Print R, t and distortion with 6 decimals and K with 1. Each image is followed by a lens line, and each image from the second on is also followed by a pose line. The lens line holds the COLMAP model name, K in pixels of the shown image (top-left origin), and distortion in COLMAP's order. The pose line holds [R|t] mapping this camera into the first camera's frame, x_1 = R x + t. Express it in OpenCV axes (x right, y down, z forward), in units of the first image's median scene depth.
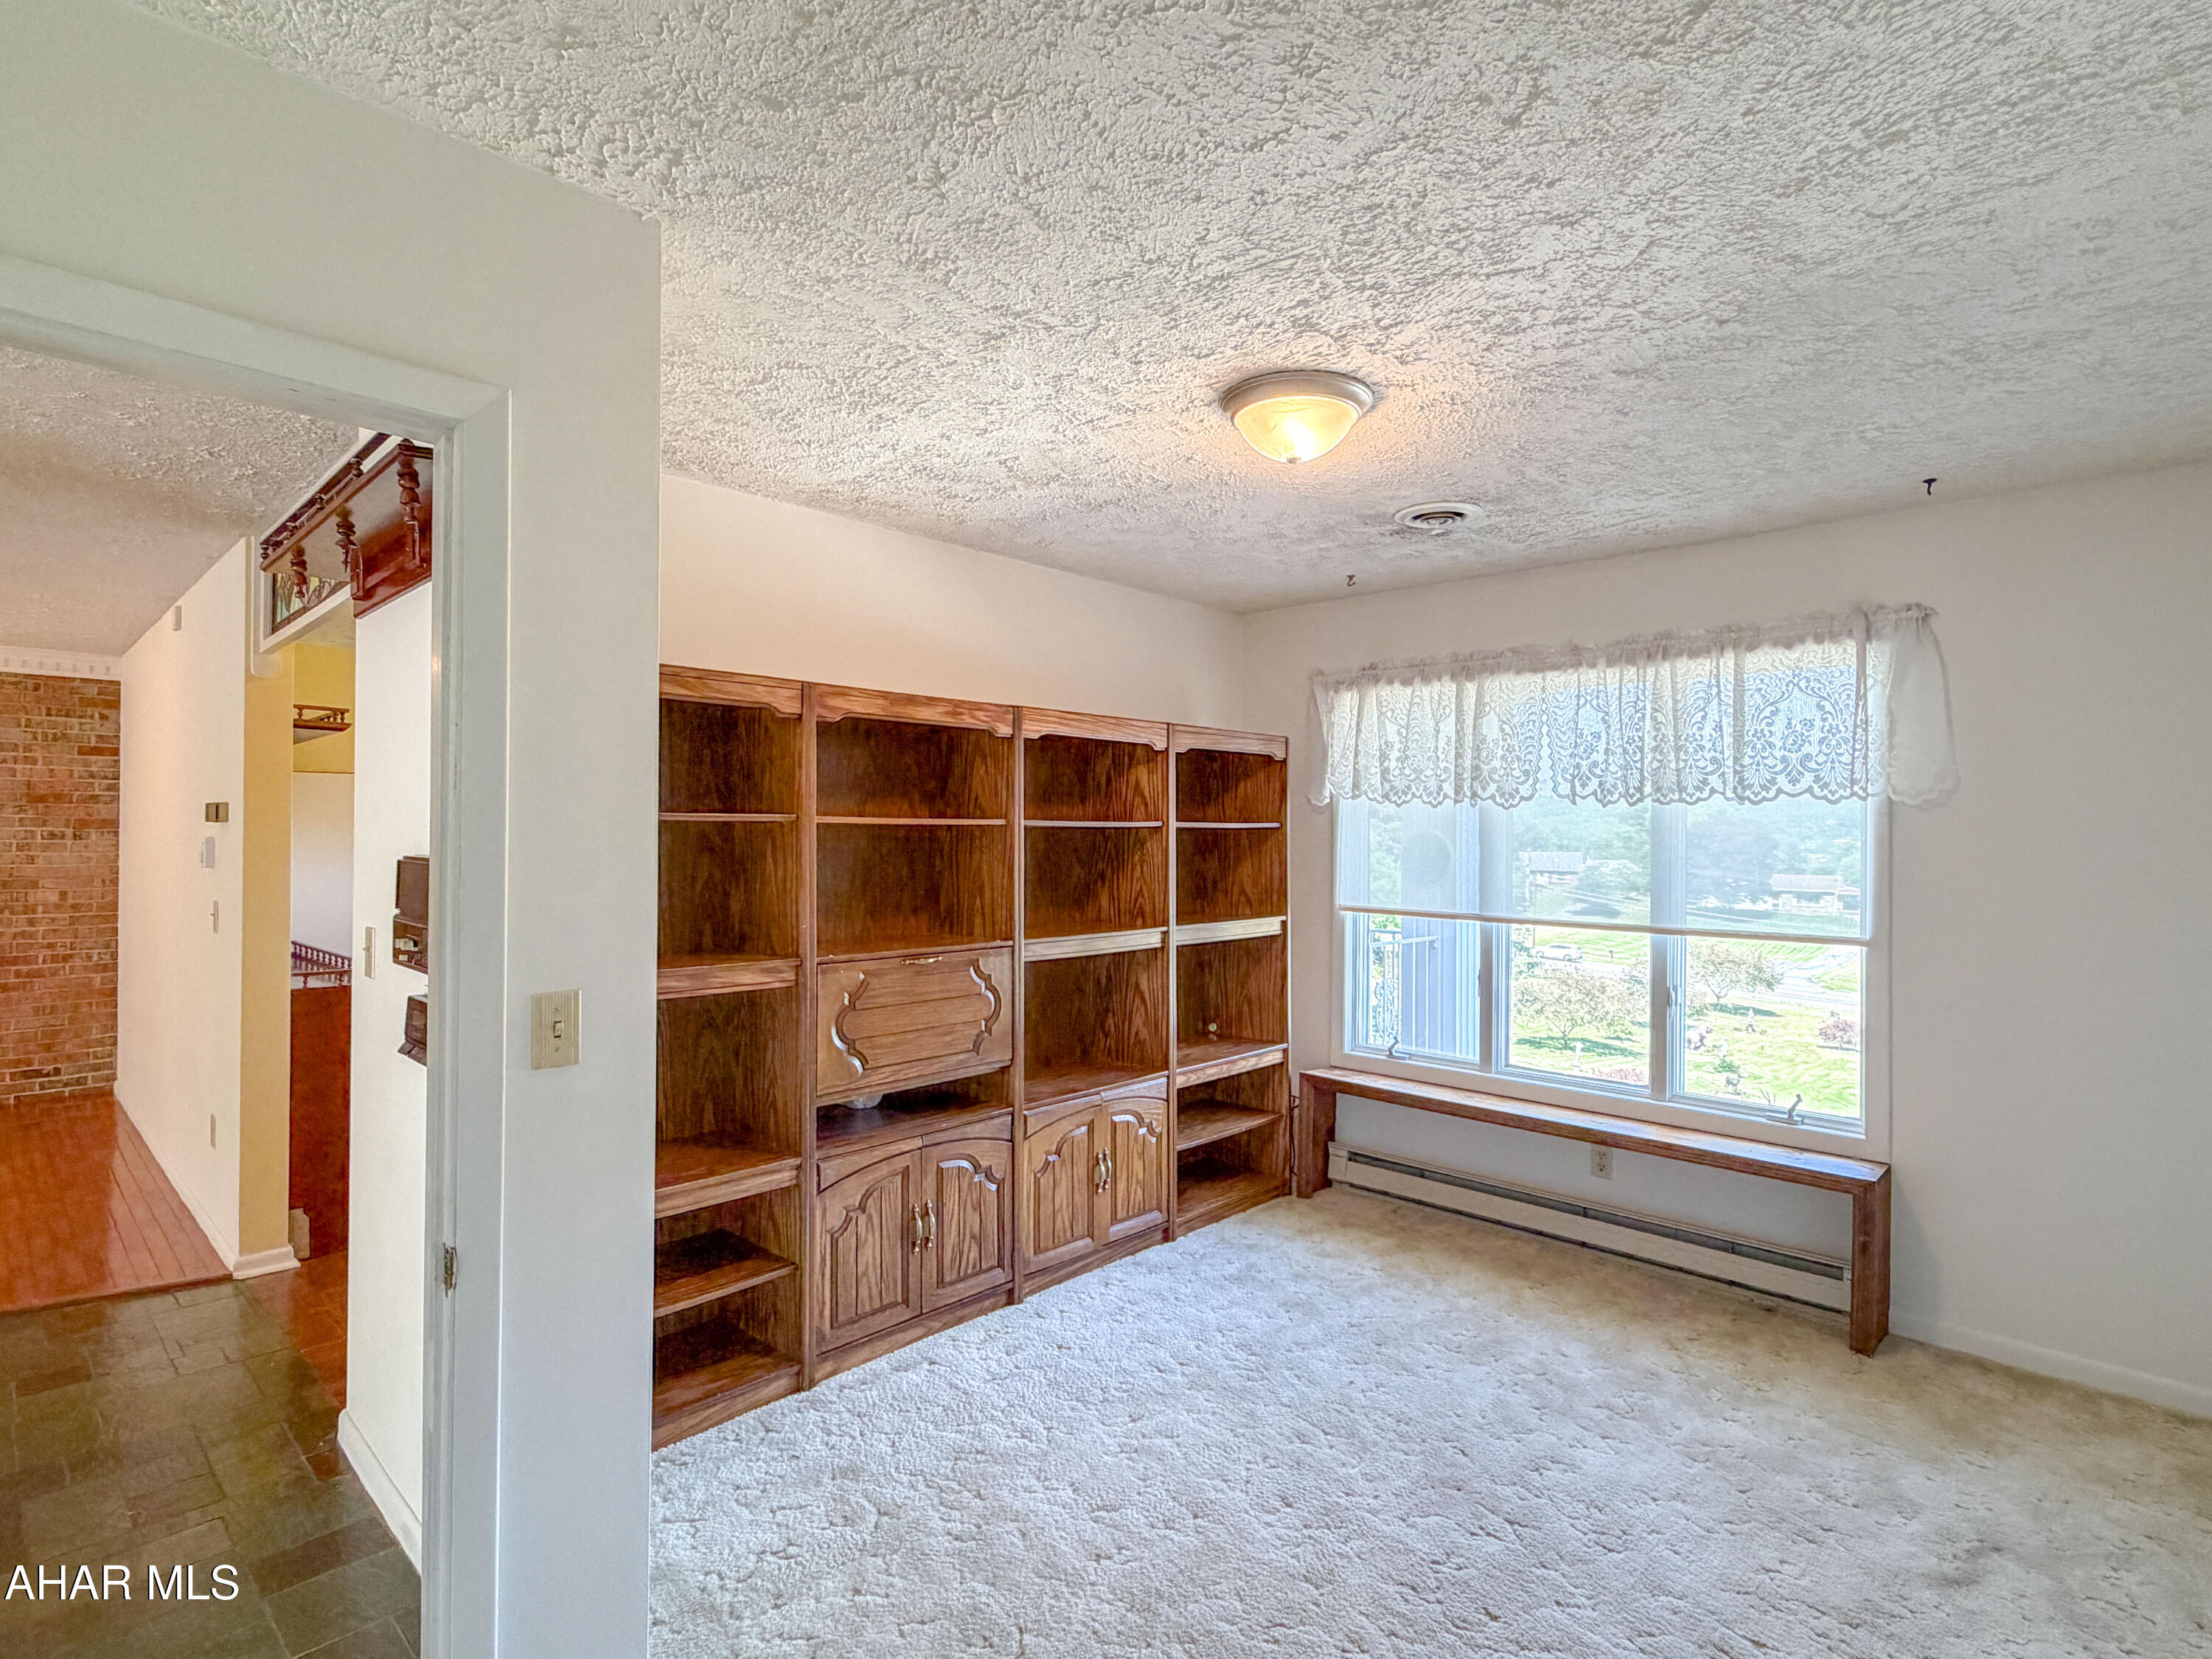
lens RADIAL K [[1114.5, 0, 1092.8], [0, 1114.5, 830.7], [0, 0, 1]] dist [-0.001012, -0.000436]
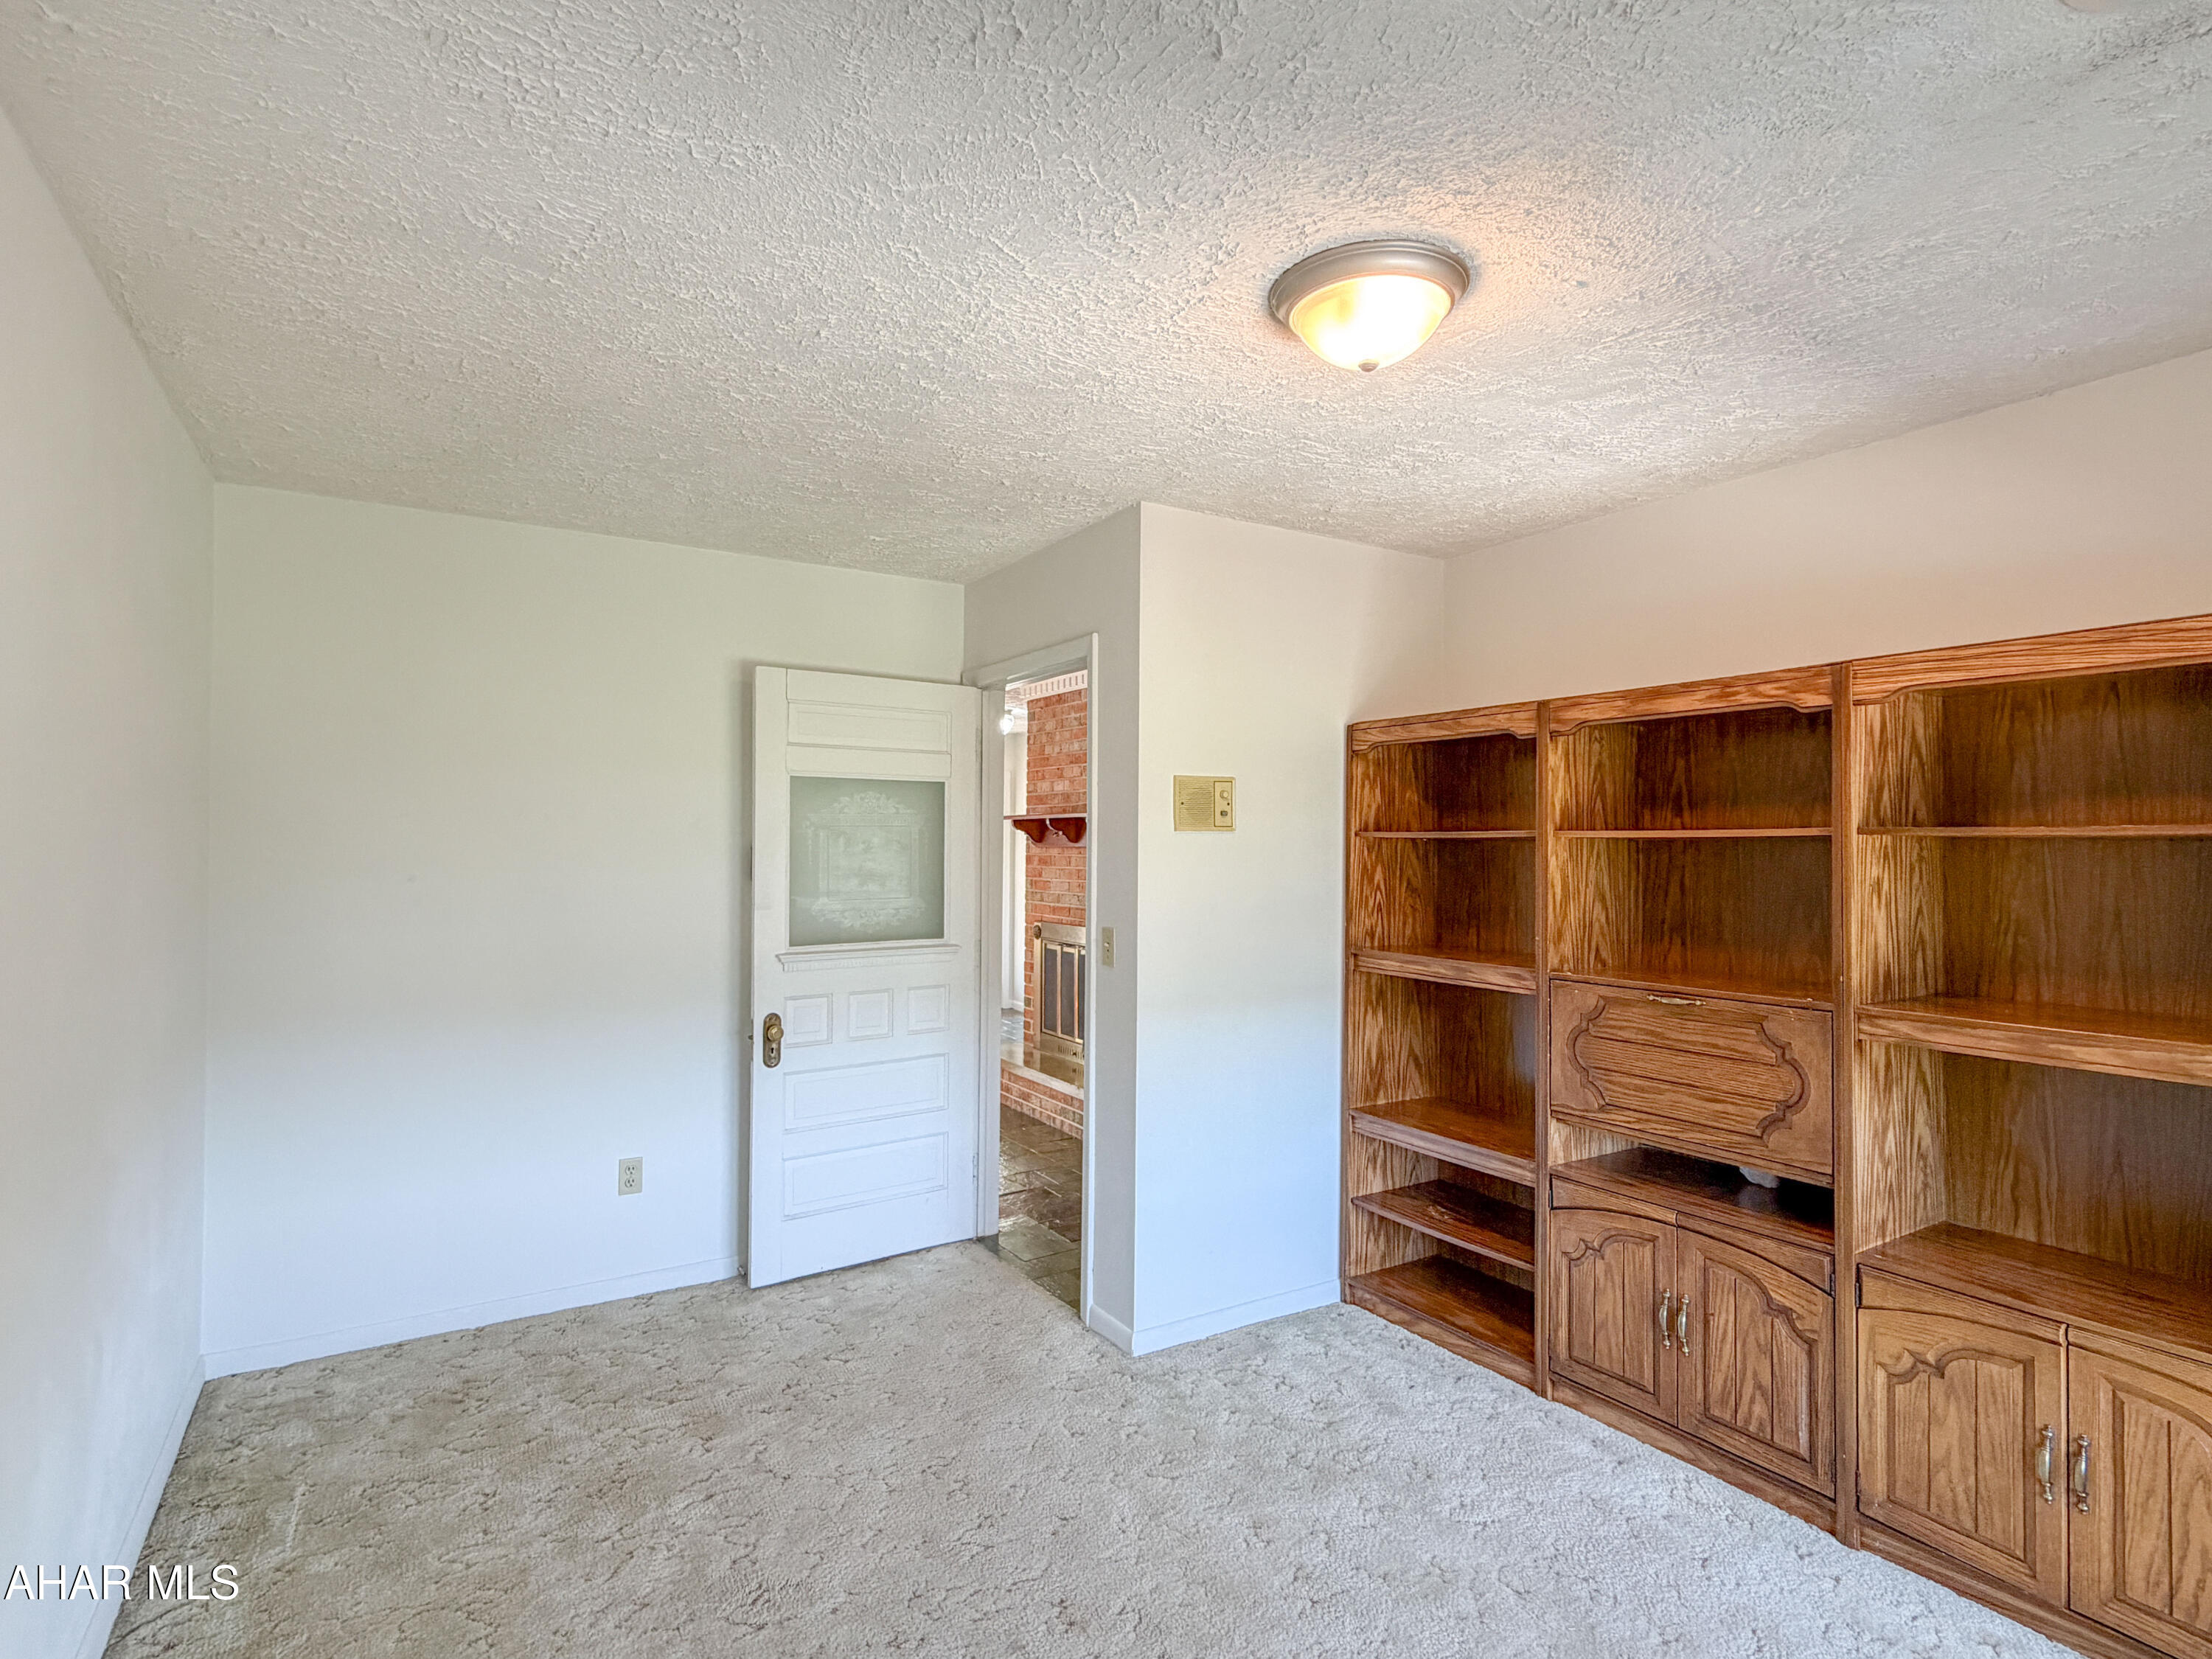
lens RADIAL K [[1114.5, 0, 1094.9], [0, 1114.5, 833.8], [0, 0, 1]] dist [-0.001012, -0.000436]
pose [[-0.252723, -0.020921, -0.967312, 0.767265], [-0.005690, 0.999781, -0.020137, 0.011012], [0.967522, 0.000415, -0.252787, 0.789886]]
